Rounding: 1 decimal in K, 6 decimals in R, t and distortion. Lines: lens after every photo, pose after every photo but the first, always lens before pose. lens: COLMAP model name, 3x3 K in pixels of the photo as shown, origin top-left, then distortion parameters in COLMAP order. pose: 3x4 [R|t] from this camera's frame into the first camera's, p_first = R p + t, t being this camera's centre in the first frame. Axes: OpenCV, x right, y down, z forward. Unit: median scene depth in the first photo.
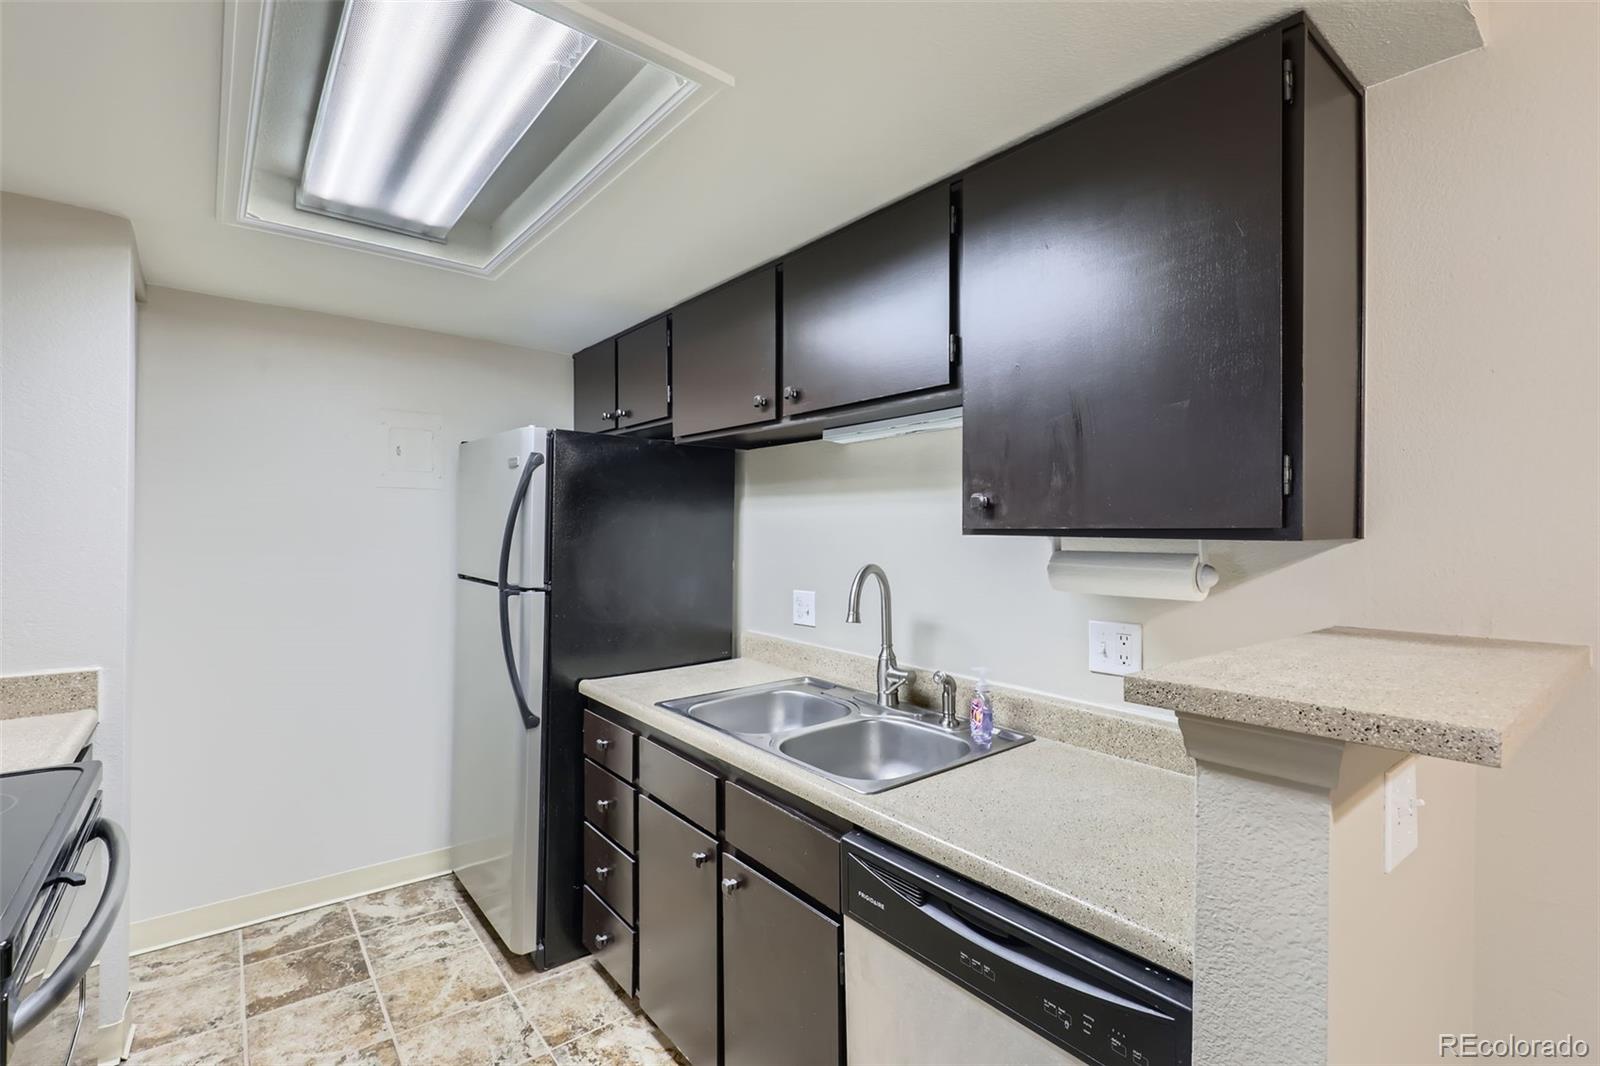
lens RADIAL K [[727.0, 0, 807.9], [0, 727.0, 535.4], [0, 0, 1]] dist [0.002097, -0.001113]
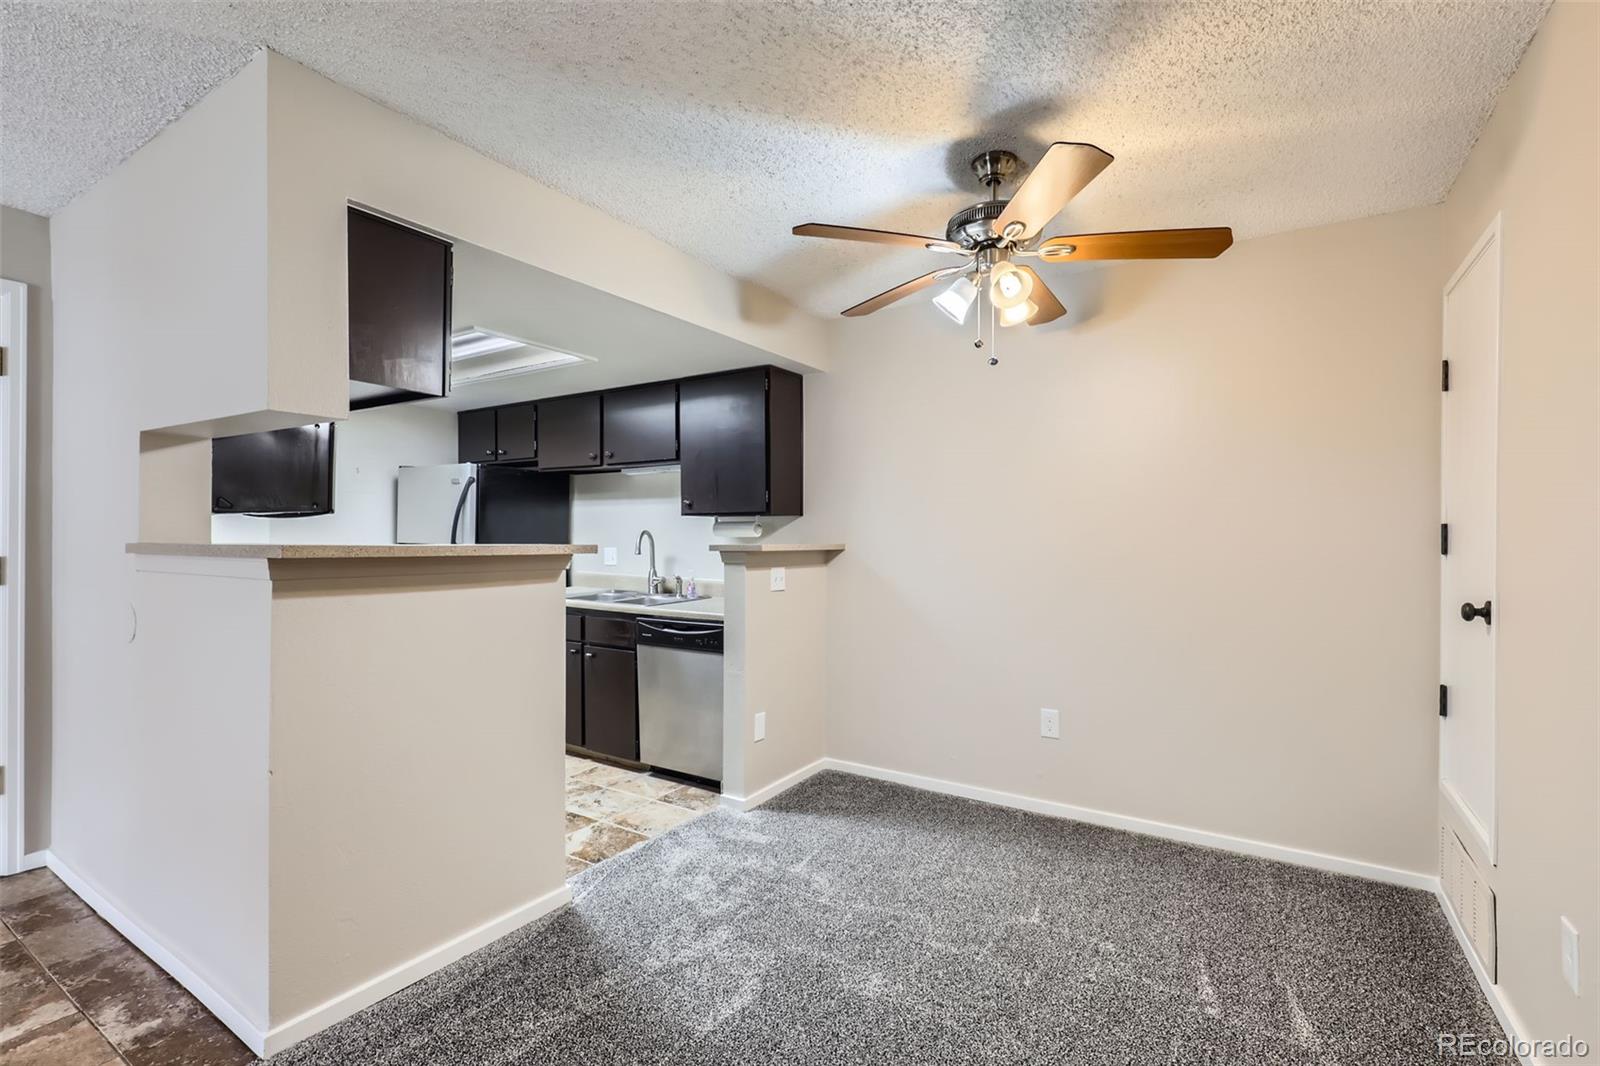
lens RADIAL K [[727.0, 0, 800.7], [0, 727.0, 535.4], [0, 0, 1]] dist [0.002097, -0.001113]
pose [[0.954540, -0.004543, 0.298047, -0.119854], [0.005786, 0.999978, -0.003288, 0.061164], [-0.298026, 0.004863, 0.954545, -1.239676]]
